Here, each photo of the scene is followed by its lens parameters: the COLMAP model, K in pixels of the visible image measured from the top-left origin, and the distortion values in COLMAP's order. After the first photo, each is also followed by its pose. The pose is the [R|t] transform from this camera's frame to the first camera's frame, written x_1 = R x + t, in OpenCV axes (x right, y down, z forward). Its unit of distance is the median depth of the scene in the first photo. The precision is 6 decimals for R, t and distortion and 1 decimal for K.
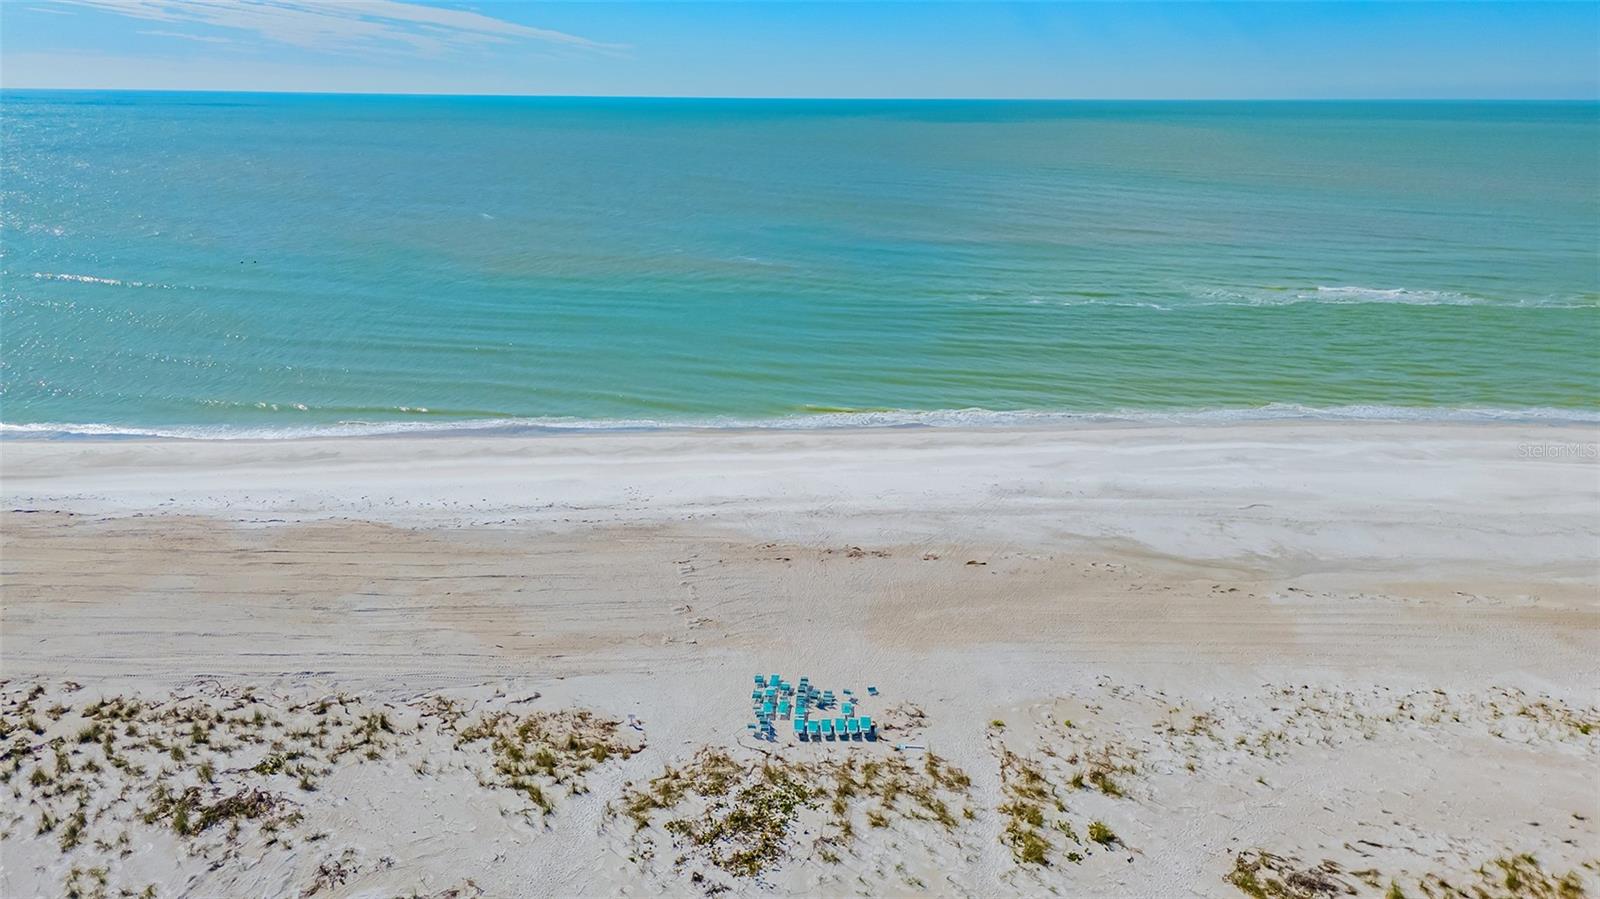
lens RADIAL K [[1162.2, 0, 798.7], [0, 1162.2, 470.5], [0, 0, 1]] dist [0.070633, -0.058708]
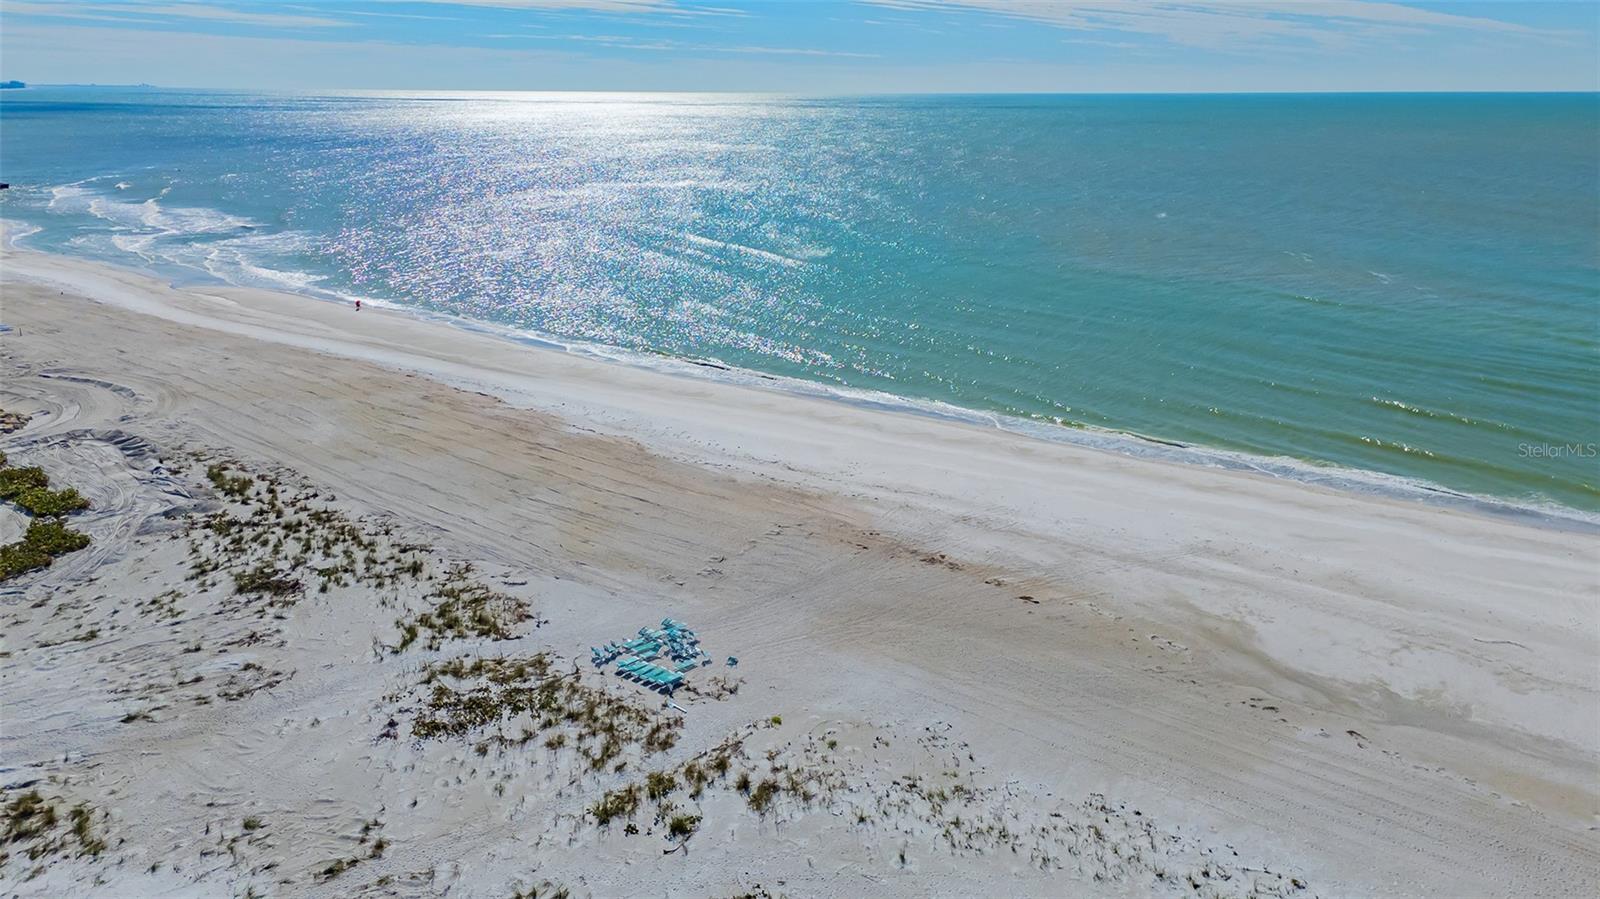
lens RADIAL K [[1162.2, 0, 798.7], [0, 1162.2, 470.5], [0, 0, 1]] dist [0.070633, -0.058708]
pose [[0.771236, 0.192597, -0.606713, 0.813422], [-0.192298, 0.979090, 0.066362, -0.068085], [0.606808, 0.065489, 0.792146, 0.224692]]
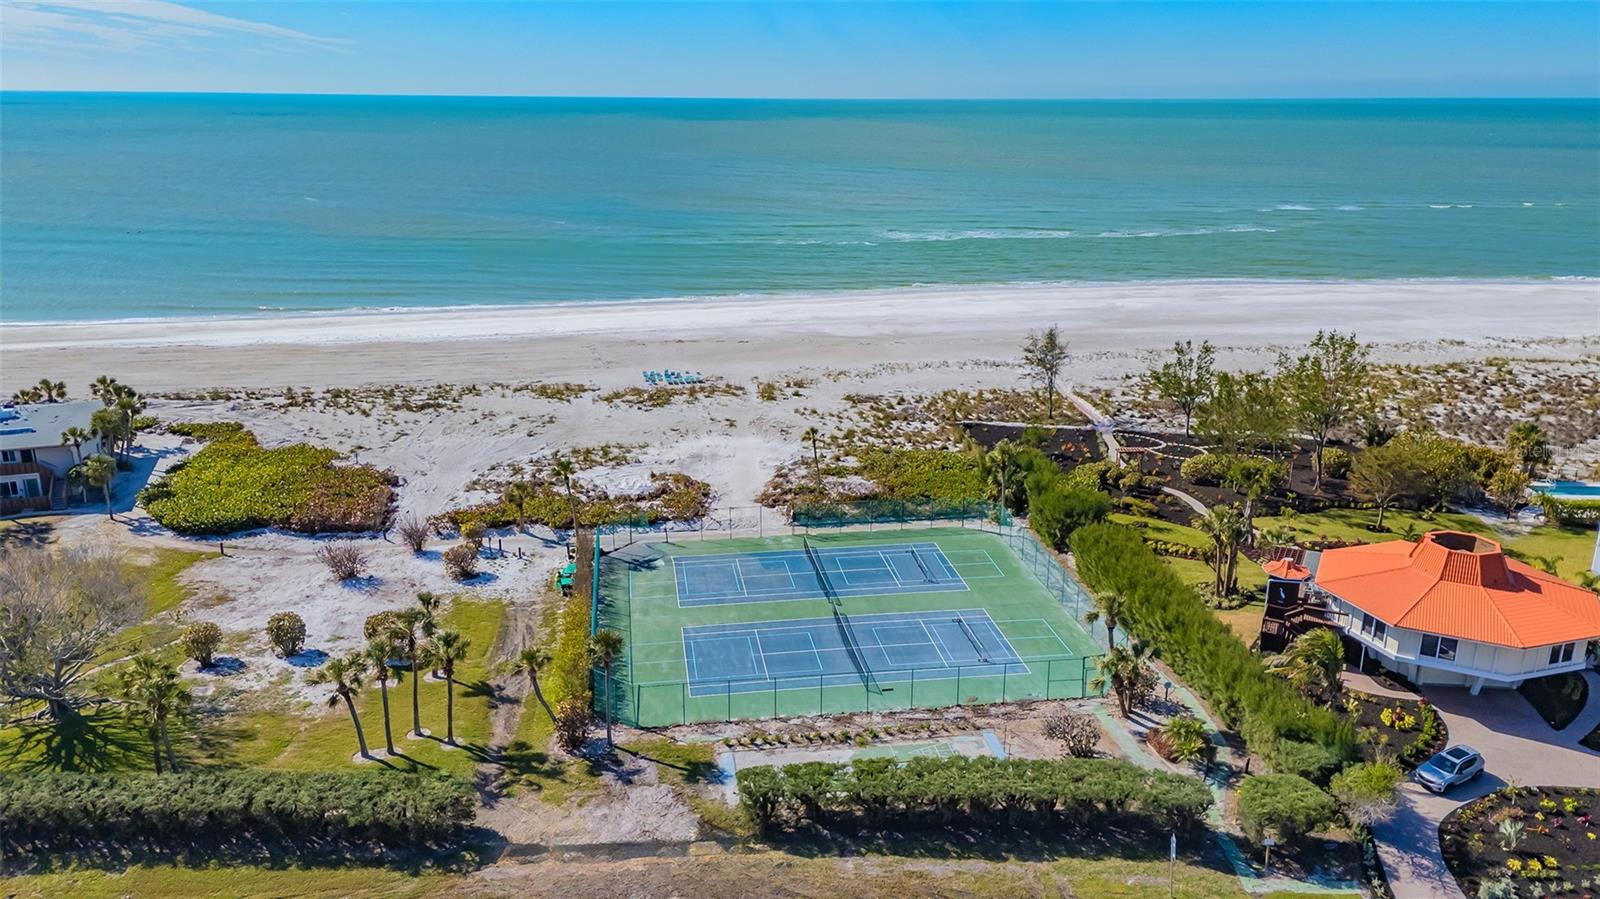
lens RADIAL K [[1162.2, 0, 798.7], [0, 1162.2, 470.5], [0, 0, 1]] dist [0.070633, -0.058708]
pose [[0.978789, -0.062701, 0.195040, -0.213811], [0.062696, 0.998013, 0.006203, 0.418739], [-0.195041, 0.006157, 0.980776, -1.319788]]
